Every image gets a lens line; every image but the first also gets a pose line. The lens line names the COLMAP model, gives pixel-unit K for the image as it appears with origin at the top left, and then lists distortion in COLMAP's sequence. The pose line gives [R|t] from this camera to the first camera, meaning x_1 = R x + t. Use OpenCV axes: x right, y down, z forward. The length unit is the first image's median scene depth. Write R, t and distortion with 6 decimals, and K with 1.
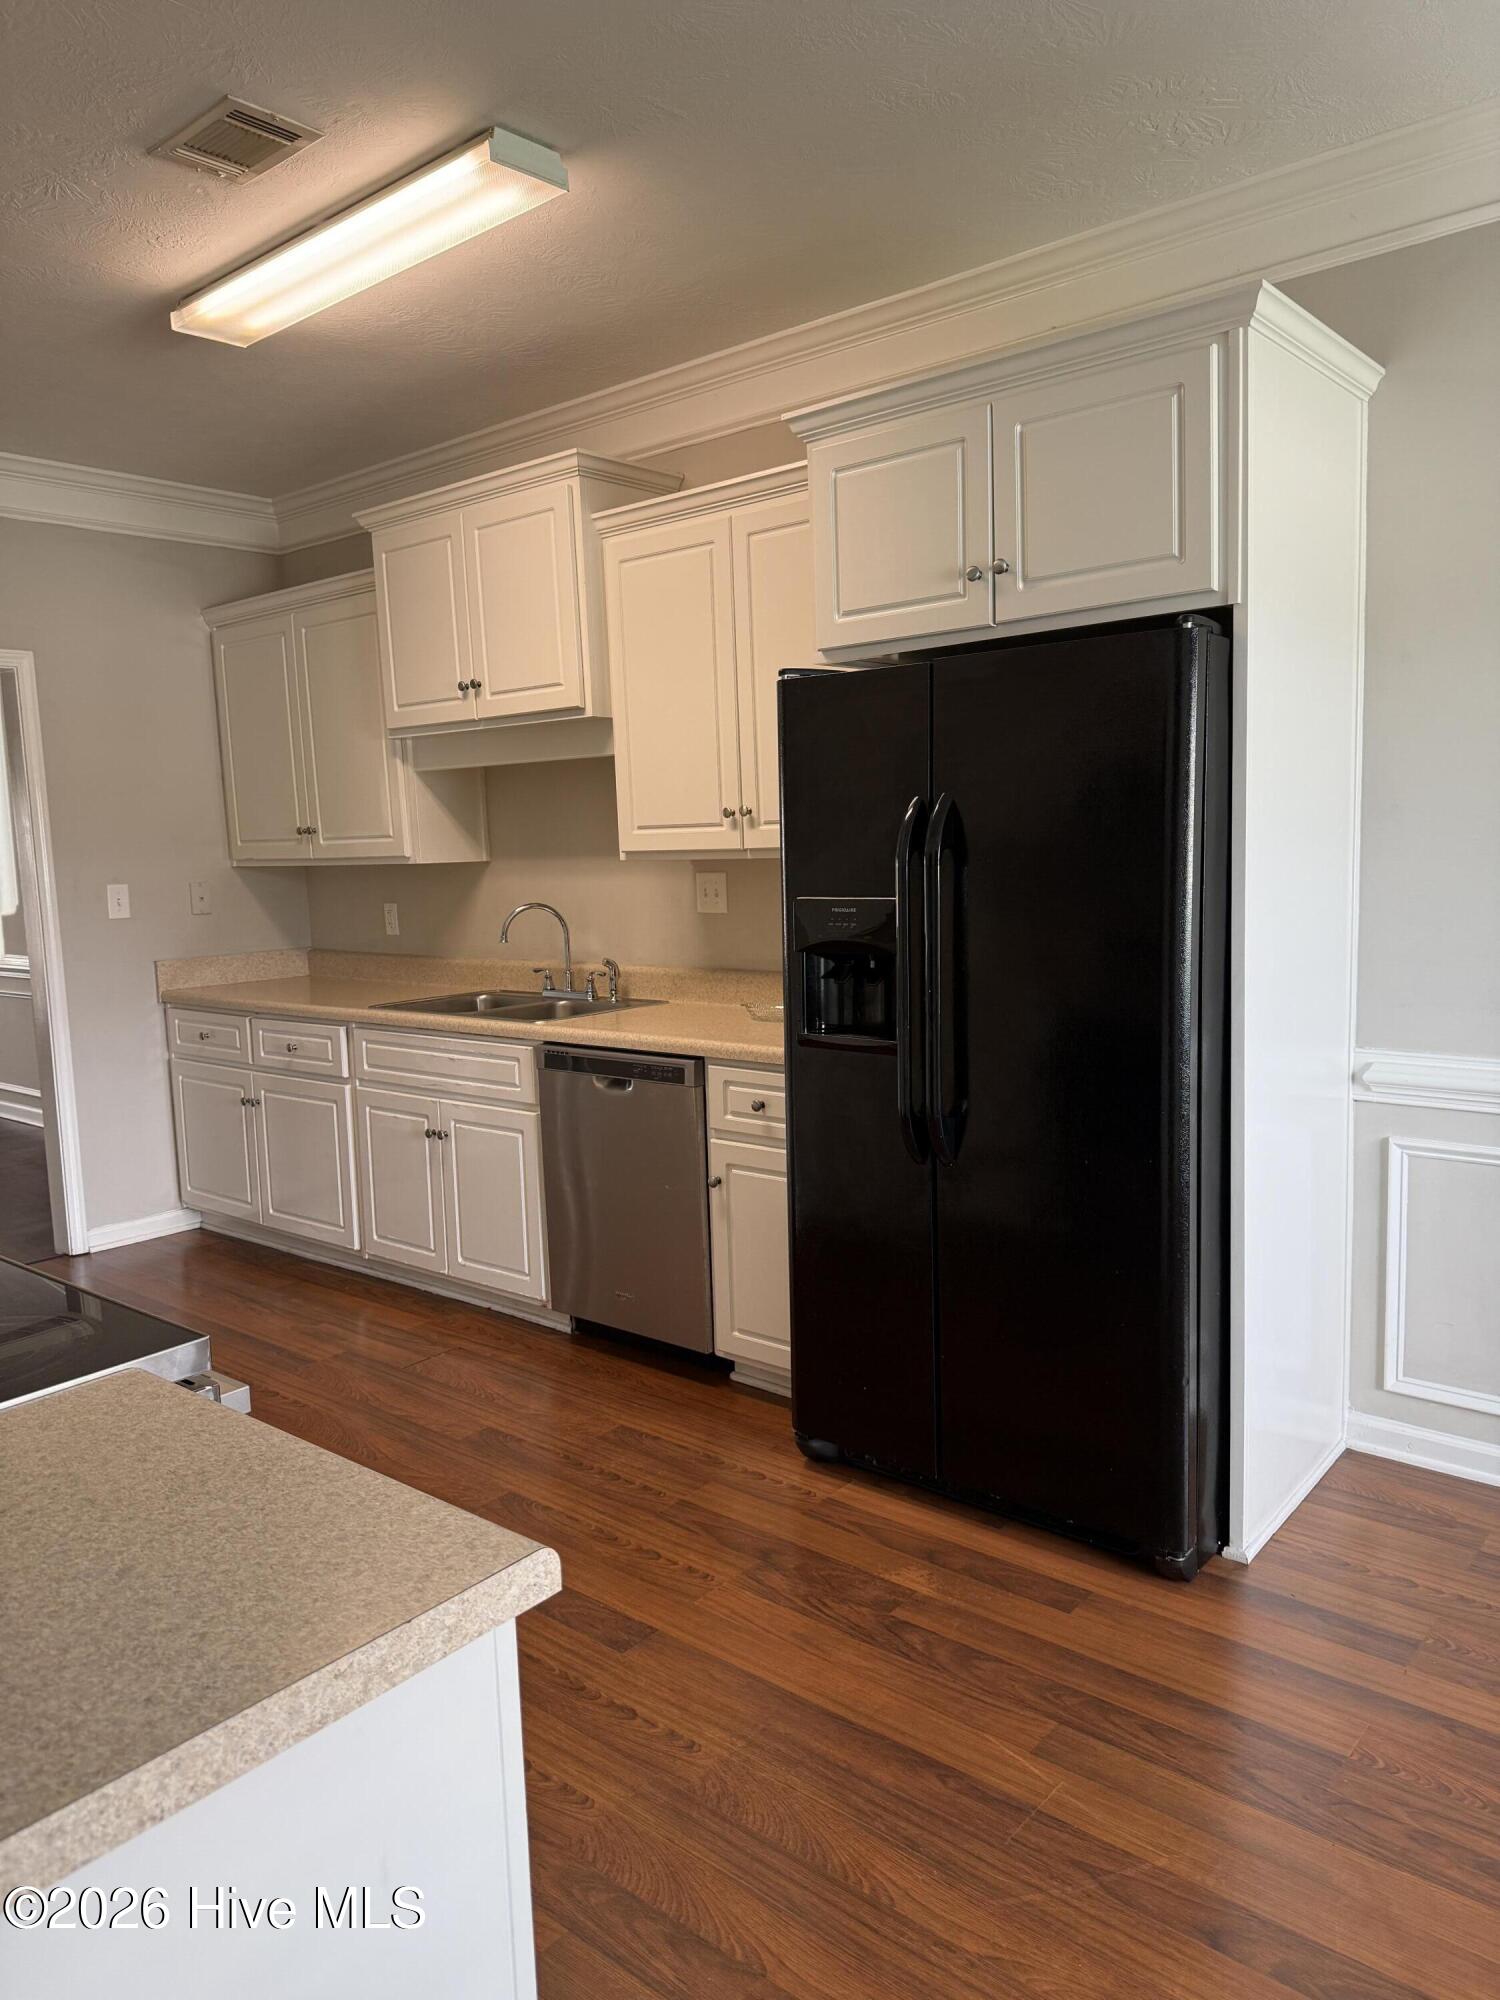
lens RADIAL K [[1400.5, 0, 781.3], [0, 1400.5, 999.2], [0, 0, 1]] dist [0.005376, 0.001480]
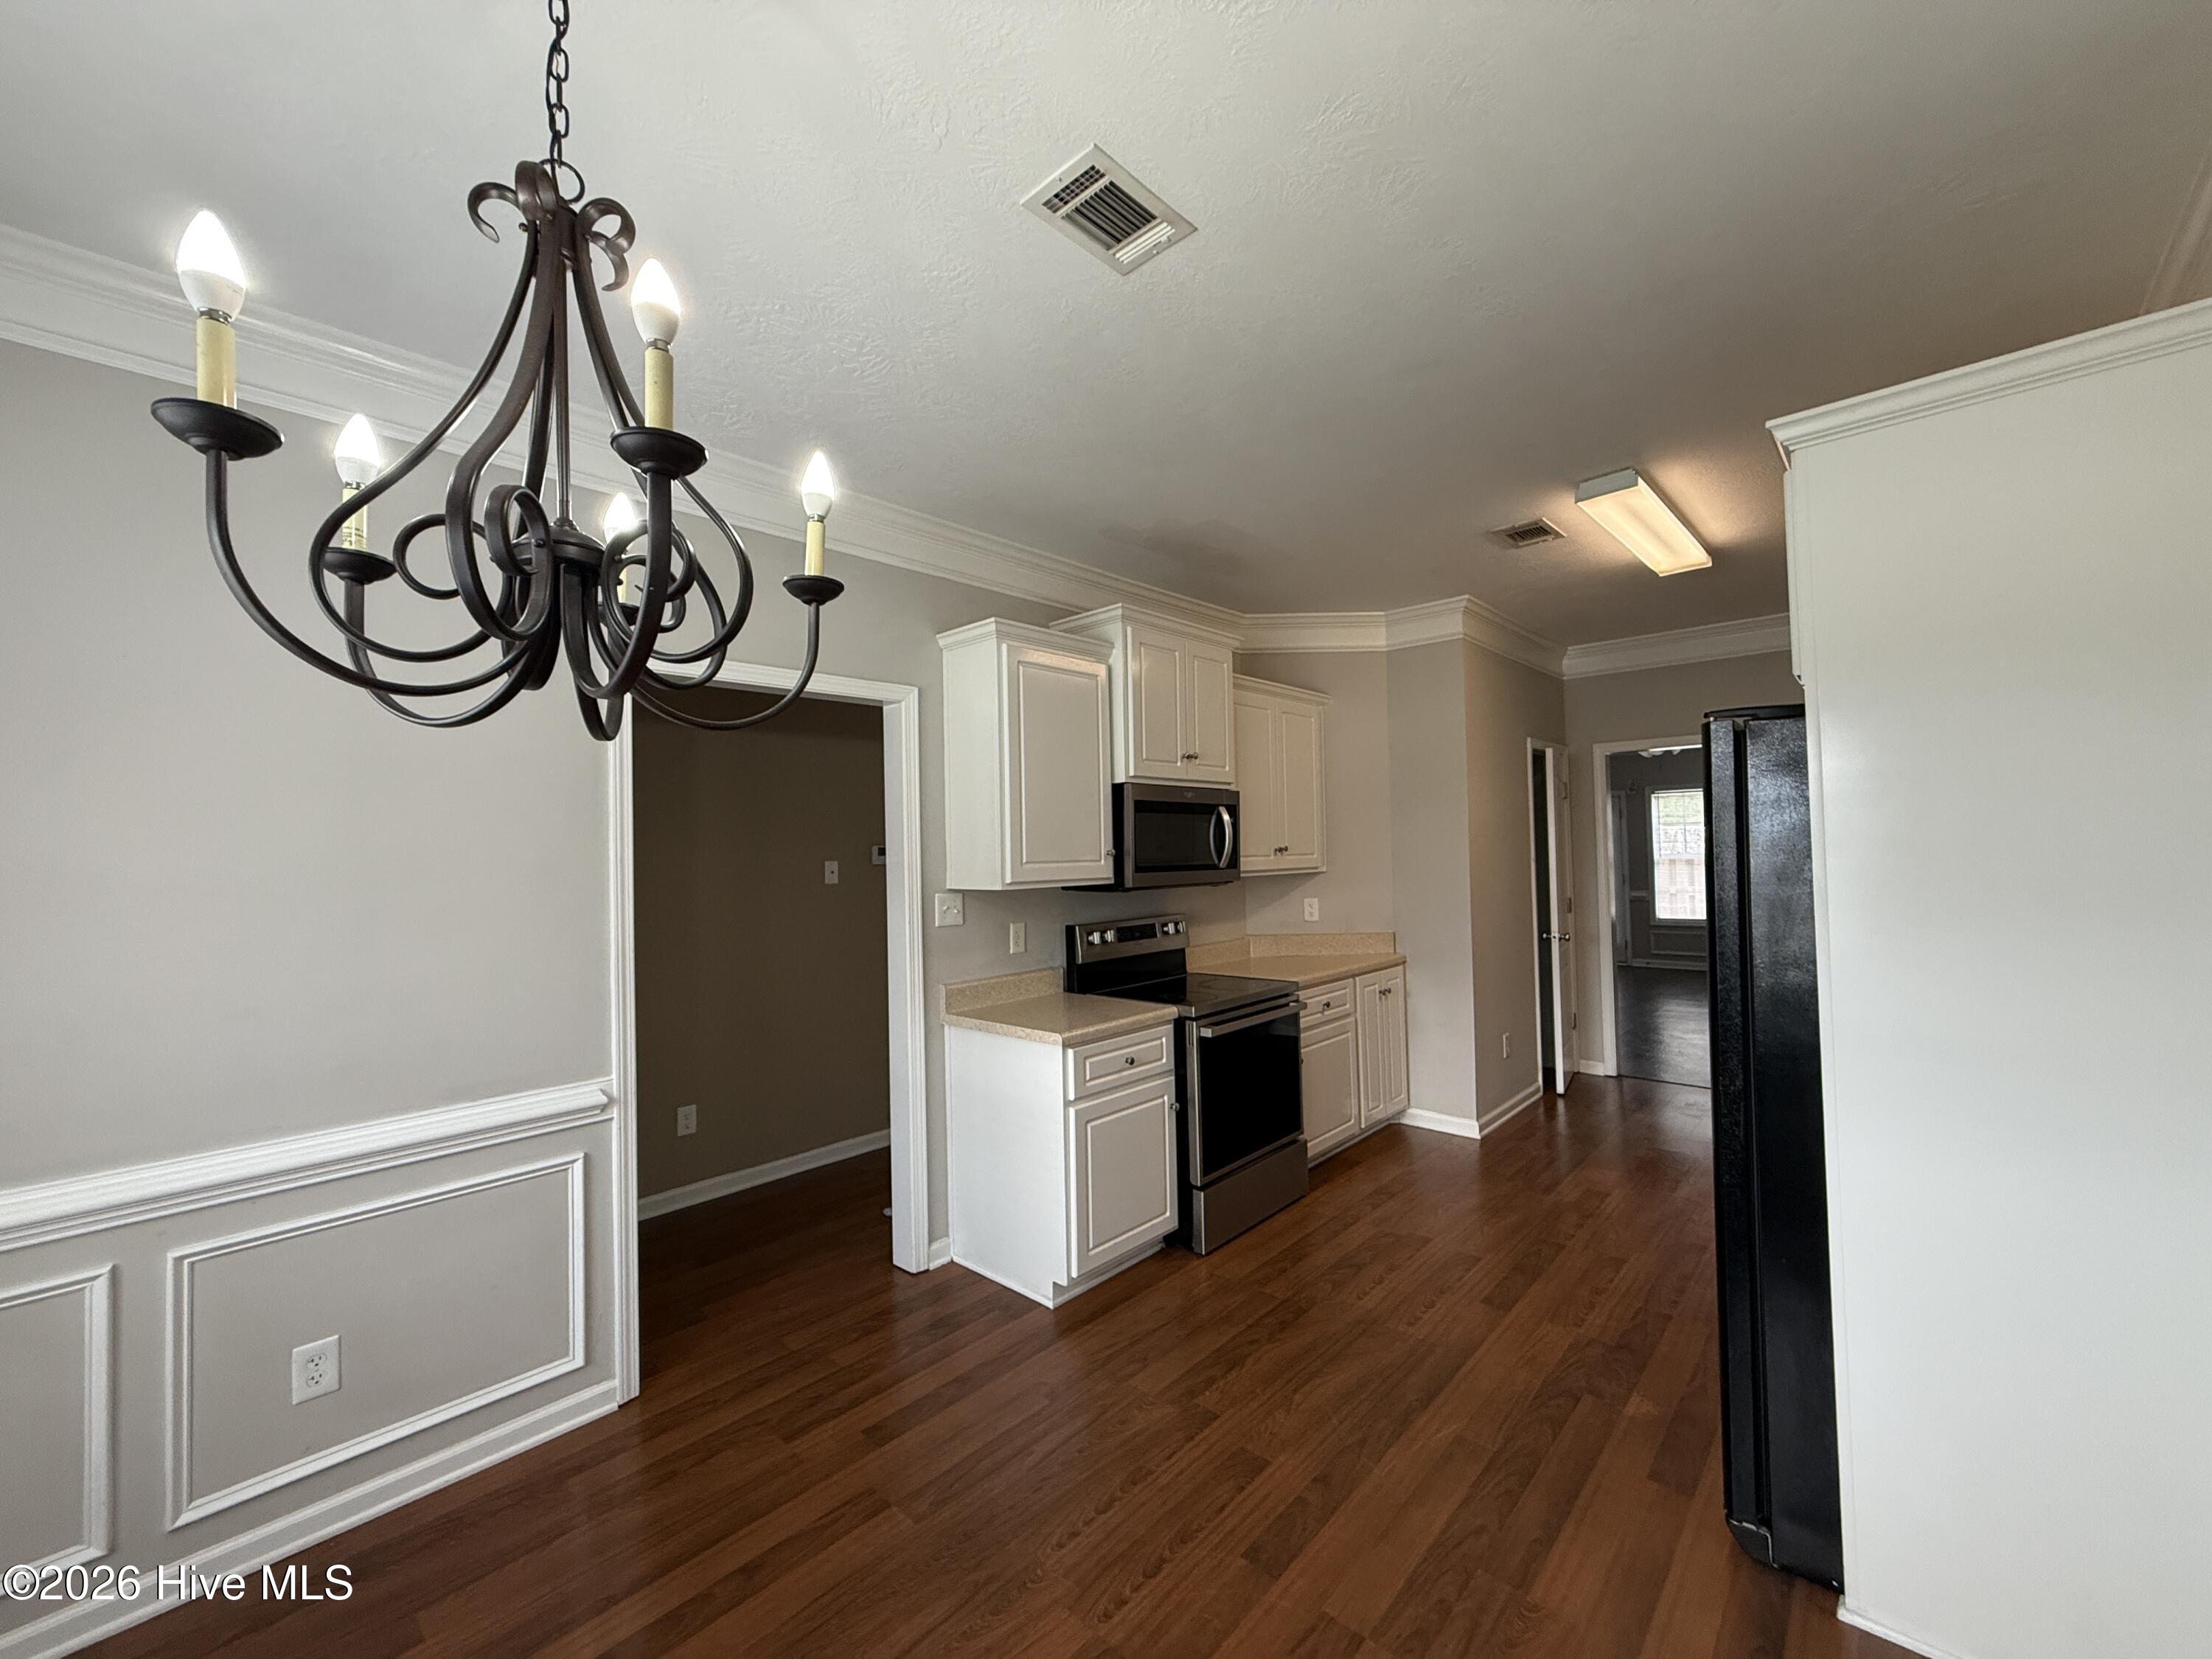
lens RADIAL K [[883.3, 0, 1102.9], [0, 883.3, 831.1], [0, 0, 1]] dist [0.000436, 0.000293]
pose [[-0.052652, 0.006924, -0.998589, 0.828561], [-0.095695, 0.995339, 0.011947, -0.092232], [0.994017, 0.096189, -0.051744, 0.390079]]
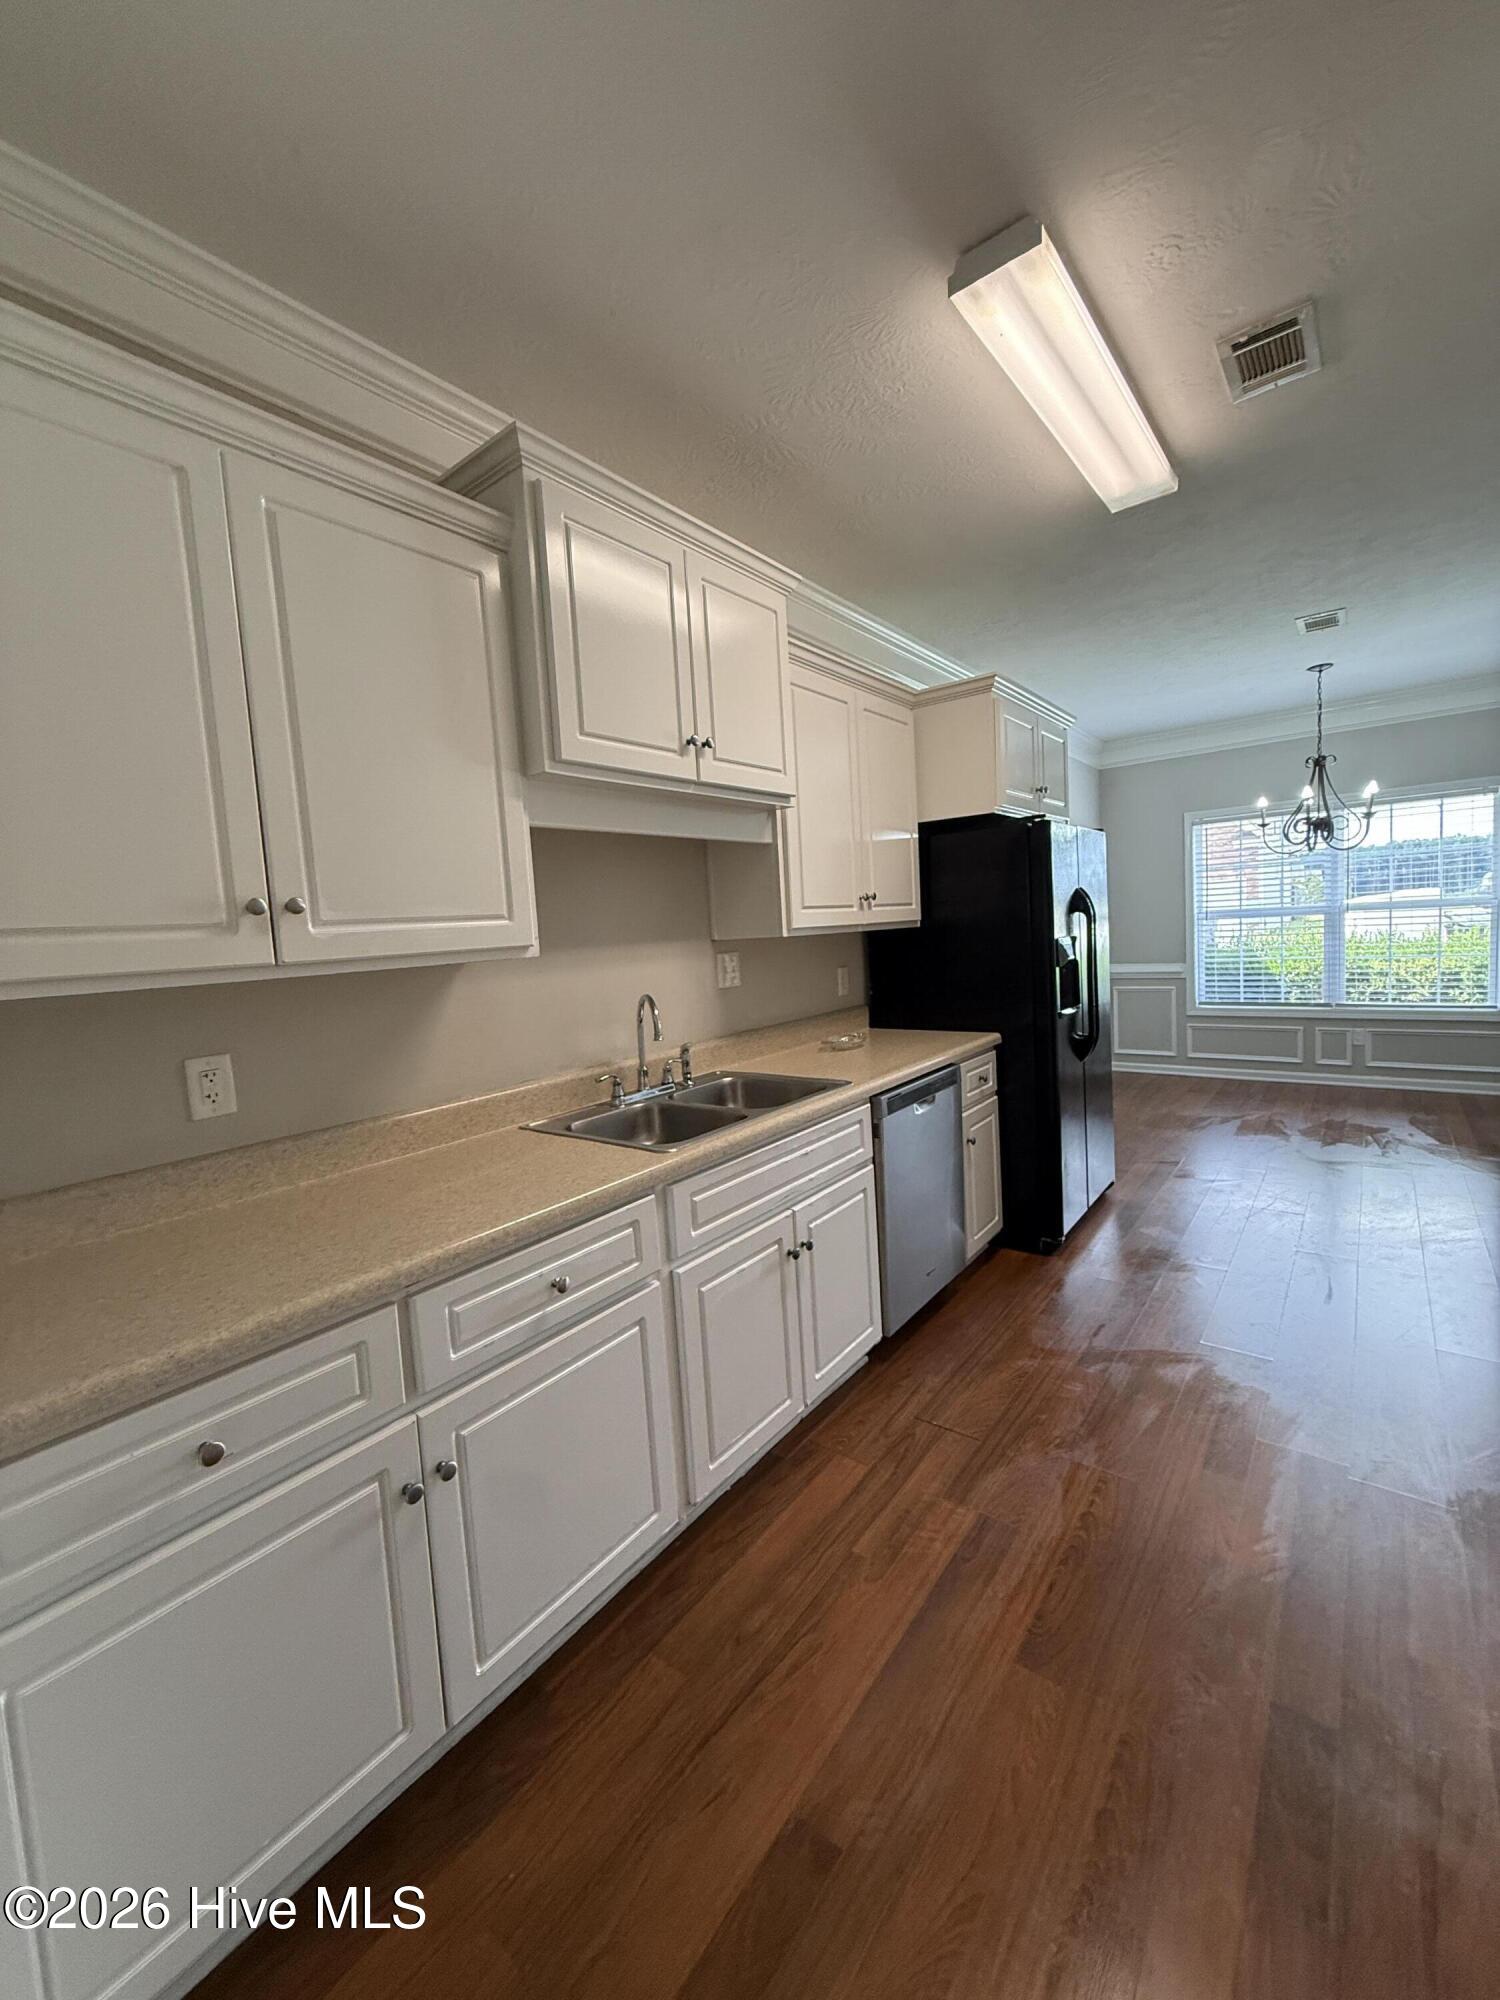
lens RADIAL K [[806.8, 0, 750.6], [0, 806.8, 992.1], [0, 0, 1]] dist [0.002543, 0.000538]
pose [[-0.022831, -0.050438, 0.998466, -0.967135], [0.174539, 0.983187, 0.053657, -0.120696], [-0.984386, 0.175496, -0.013644, 1.322546]]
